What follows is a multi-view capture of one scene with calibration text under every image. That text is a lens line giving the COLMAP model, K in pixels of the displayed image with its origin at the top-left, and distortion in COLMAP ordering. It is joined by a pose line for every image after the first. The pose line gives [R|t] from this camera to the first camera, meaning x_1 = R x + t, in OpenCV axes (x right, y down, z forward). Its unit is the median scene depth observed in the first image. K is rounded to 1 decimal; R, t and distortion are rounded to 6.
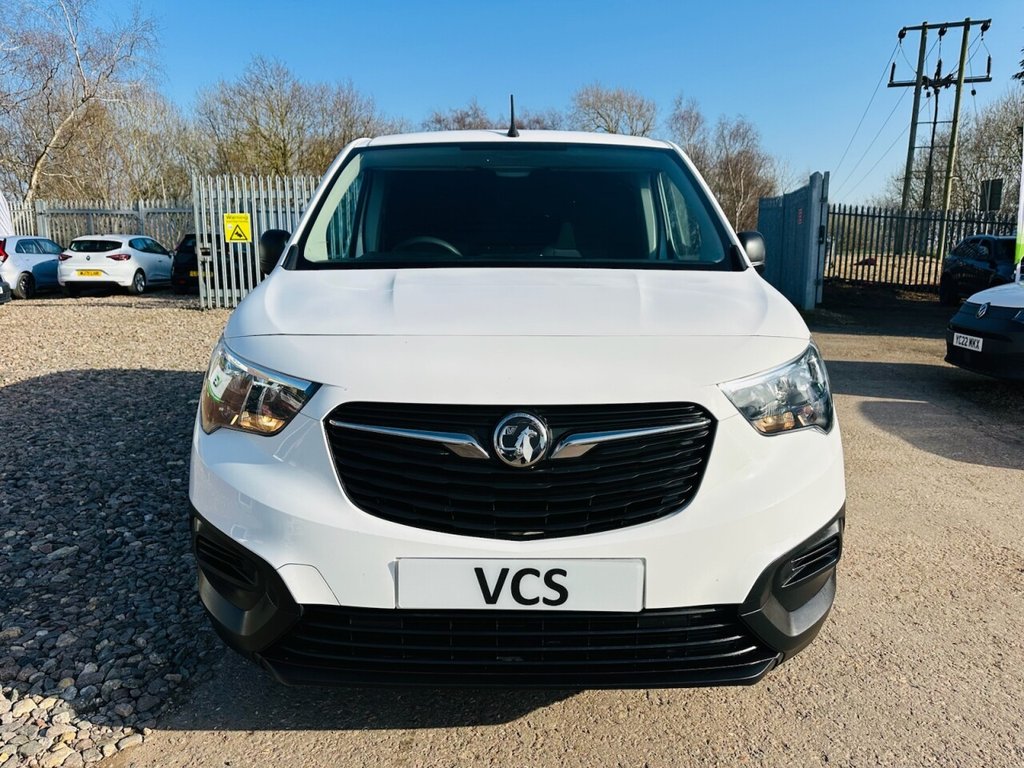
lens RADIAL K [[720.9, 0, 508.8], [0, 720.9, 376.0], [0, 0, 1]] dist [0.032800, -0.040515]
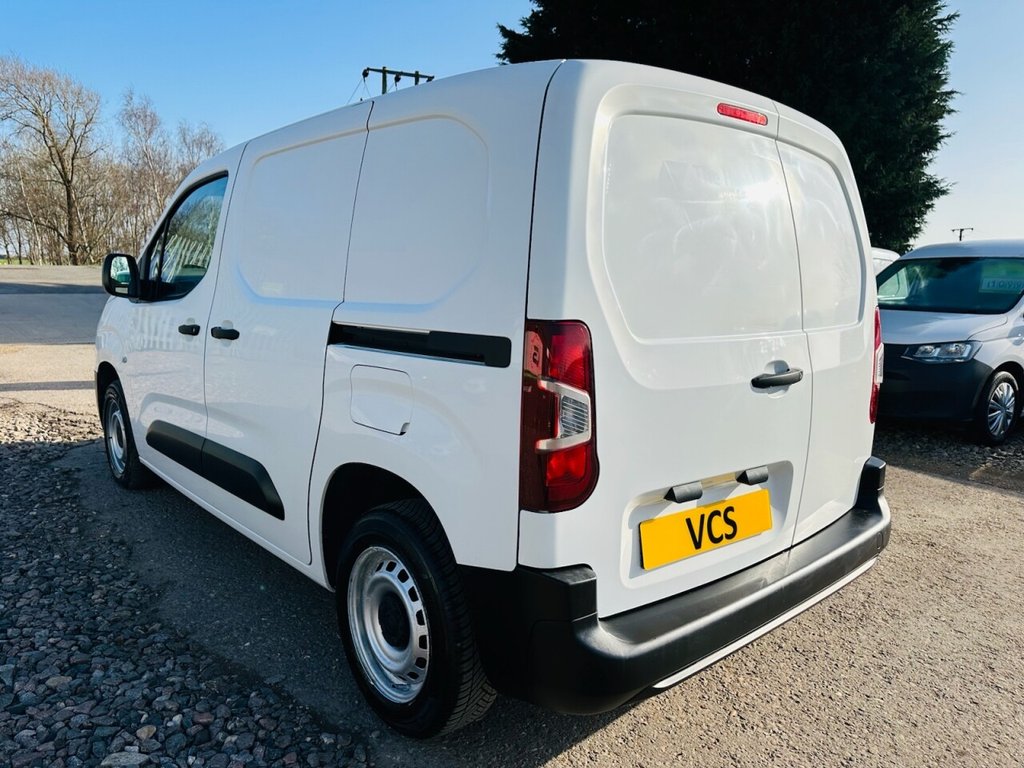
lens RADIAL K [[720.9, 0, 506.2], [0, 720.9, 386.7], [0, 0, 1]] dist [0.032800, -0.040515]
pose [[0.746577, -0.081023, 0.660347, -0.072126], [0.083794, 0.996104, 0.027484, -0.011561], [-0.660001, 0.034814, 0.750458, 0.057897]]
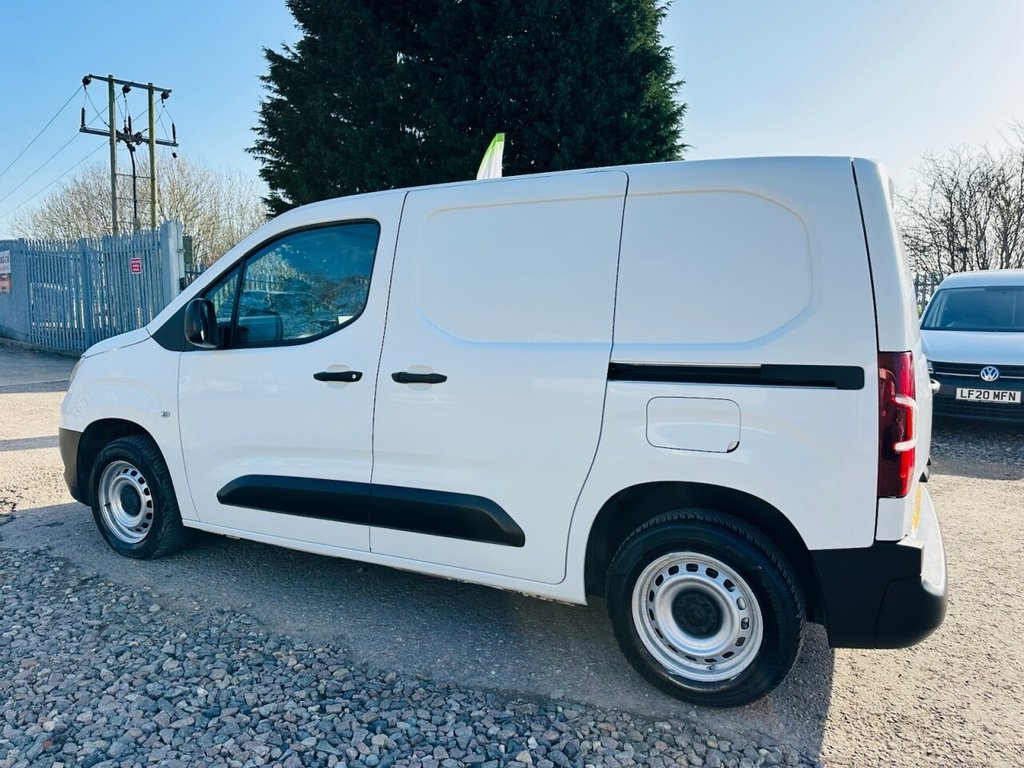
lens RADIAL K [[720.9, 0, 511.1], [0, 720.9, 390.1], [0, 0, 1]] dist [0.032800, -0.040515]
pose [[0.454262, -0.100971, 0.885128, -0.120304], [0.140979, 0.989184, 0.040489, -0.020195], [-0.879643, 0.106392, 0.463584, 0.100601]]
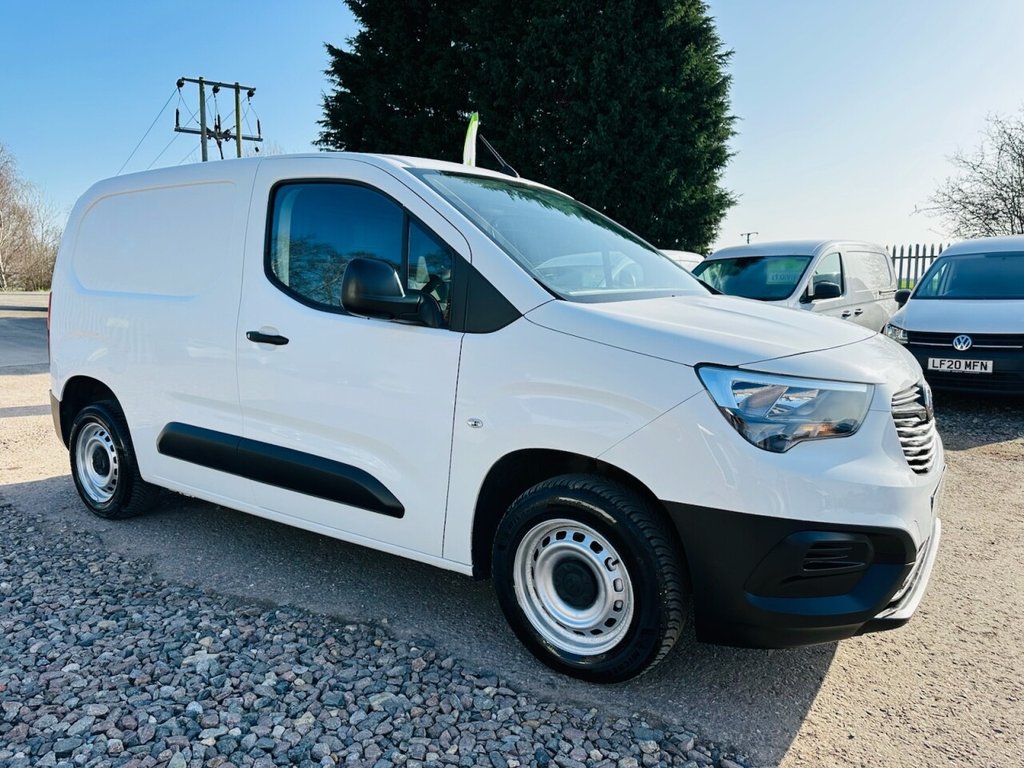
lens RADIAL K [[720.9, 0, 509.8], [0, 720.9, 382.5], [0, 0, 1]] dist [0.032800, -0.040515]
pose [[0.570653, -0.111114, 0.813639, -0.104327], [0.144888, 0.988883, 0.033428, -0.007980], [-0.808308, 0.098811, 0.580409, 0.049448]]
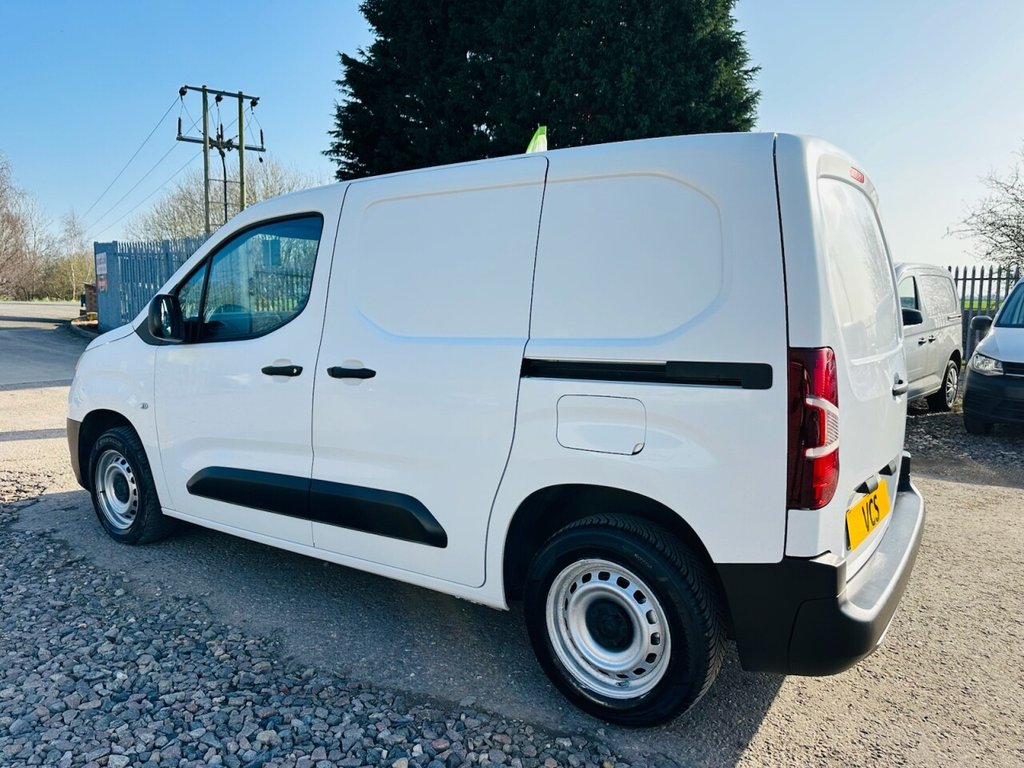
lens RADIAL K [[720.9, 0, 503.9], [0, 720.9, 391.5], [0, 0, 1]] dist [0.032800, -0.040515]
pose [[0.563168, -0.099507, 0.820329, -0.106410], [0.133347, 0.990656, 0.028623, -0.016944], [-0.815512, 0.093269, 0.571175, 0.083877]]
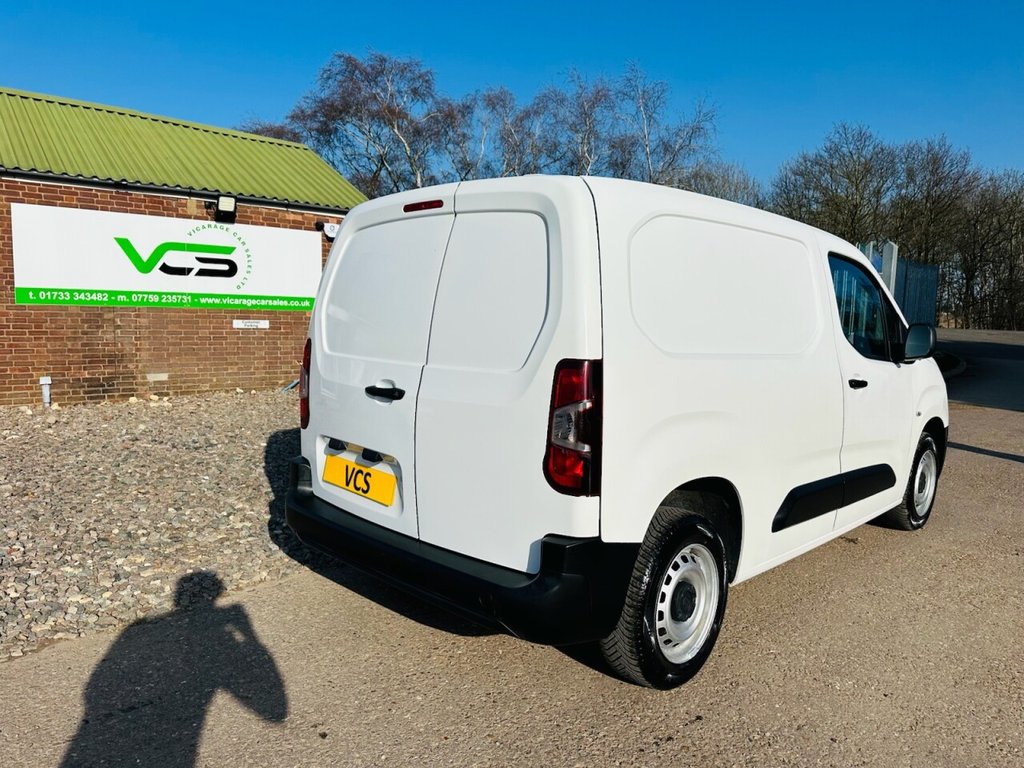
lens RADIAL K [[720.9, 0, 514.6], [0, 720.9, 388.4], [0, 0, 1]] dist [0.032800, -0.040515]
pose [[0.725031, 0.096794, -0.681881, 0.083409], [-0.145887, 0.989192, -0.014701, -0.009730], [0.673088, 0.110137, 0.731315, 0.032004]]
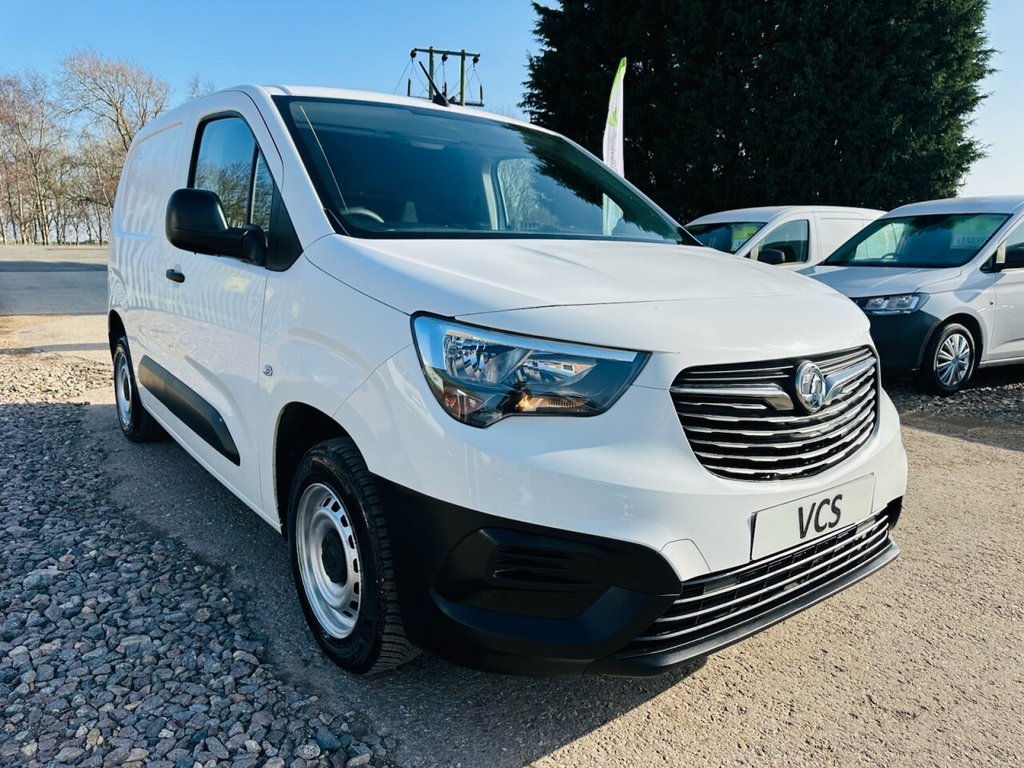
lens RADIAL K [[720.9, 0, 502.7], [0, 720.9, 377.8], [0, 0, 1]] dist [0.032800, -0.040515]
pose [[0.803580, -0.090745, 0.588239, -0.061492], [0.085498, 0.995659, 0.036800, -0.000427], [-0.589024, 0.020722, 0.807850, 0.022519]]
